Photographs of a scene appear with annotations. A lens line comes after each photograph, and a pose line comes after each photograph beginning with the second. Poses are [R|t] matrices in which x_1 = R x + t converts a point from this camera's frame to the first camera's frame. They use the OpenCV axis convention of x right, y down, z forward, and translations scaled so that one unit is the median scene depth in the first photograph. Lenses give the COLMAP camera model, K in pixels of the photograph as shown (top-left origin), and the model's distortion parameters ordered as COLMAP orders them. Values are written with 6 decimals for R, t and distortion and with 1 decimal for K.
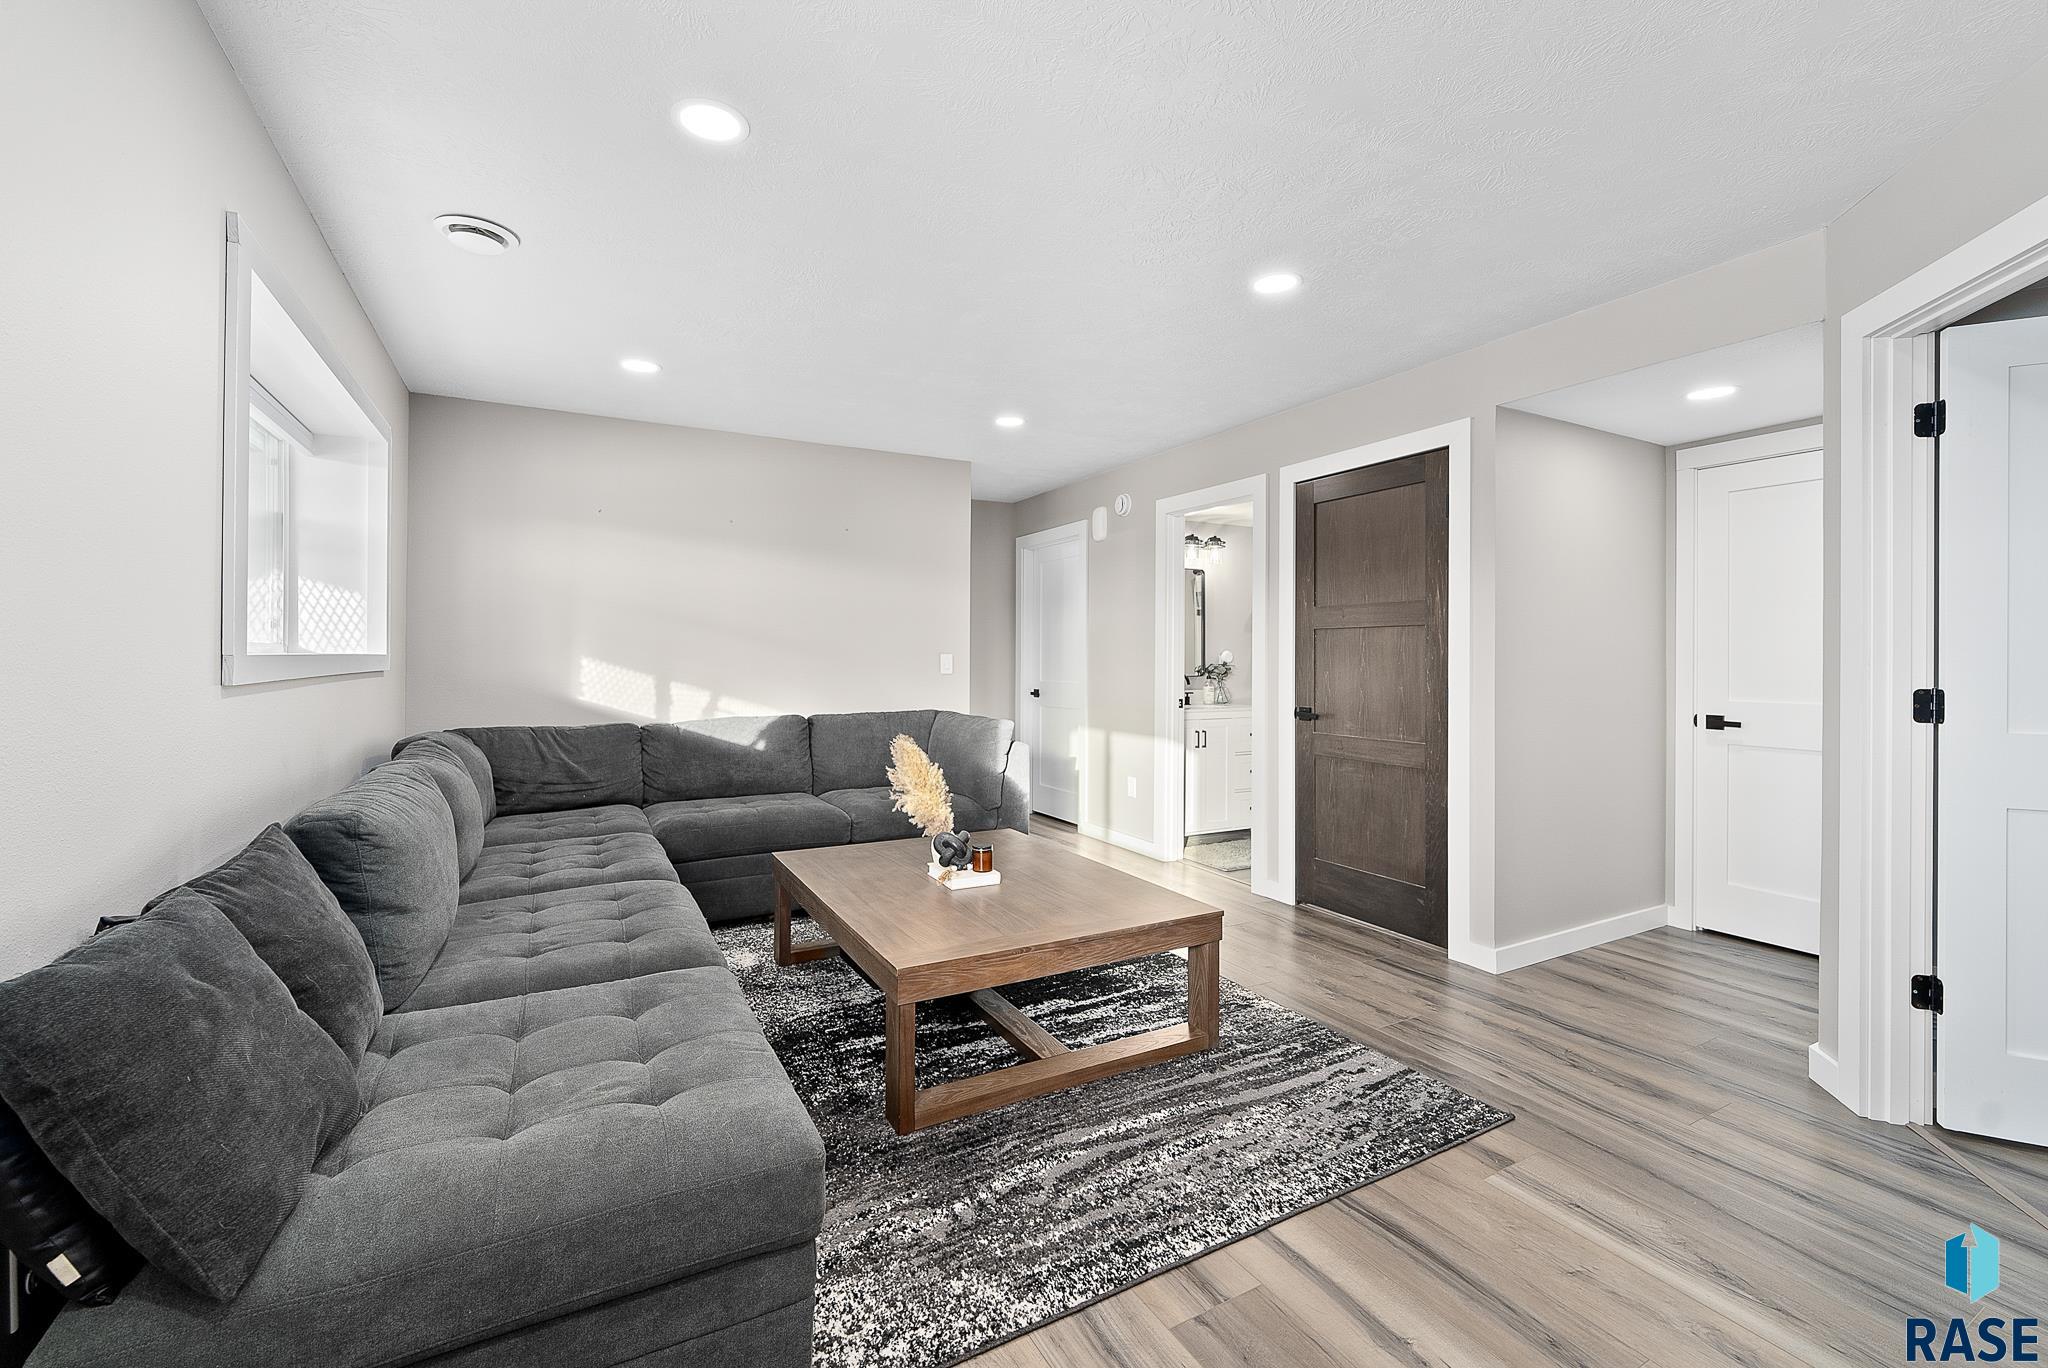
lens RADIAL K [[859.9, 0, 1007.8], [0, 859.9, 667.3], [0, 0, 1]] dist [0.002561, -0.000742]
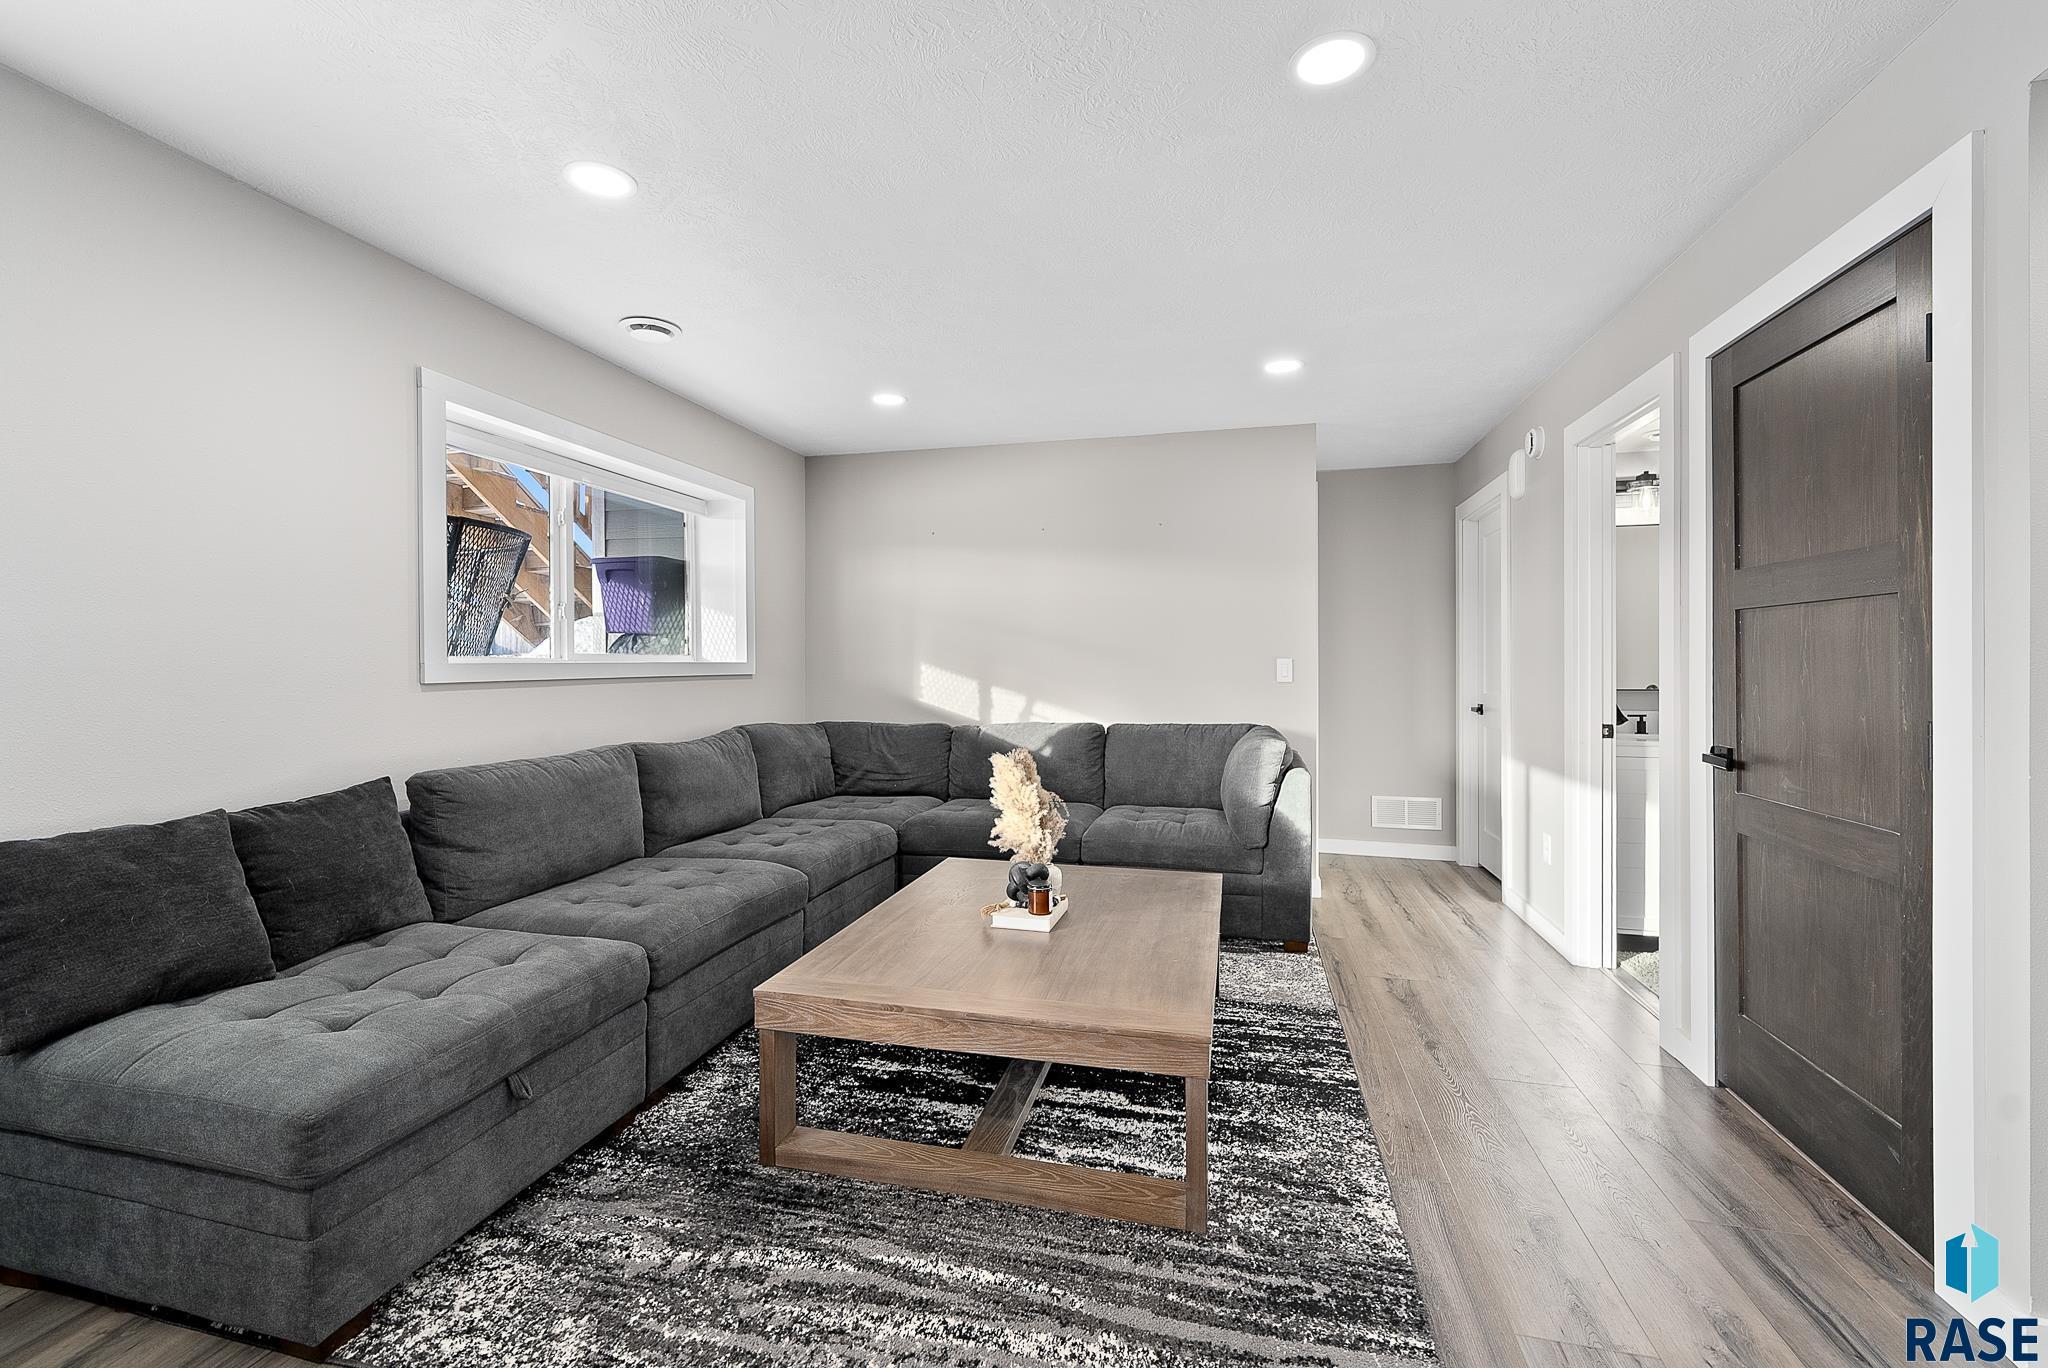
lens RADIAL K [[859.9, 0, 1015.1], [0, 859.9, 674.3], [0, 0, 1]] dist [0.002561, -0.000742]
pose [[0.736510, 0.004887, -0.676409, 0.525994], [-0.003591, 0.999988, 0.003315, -0.003067], [0.676417, -0.000012, 0.736519, 0.353122]]
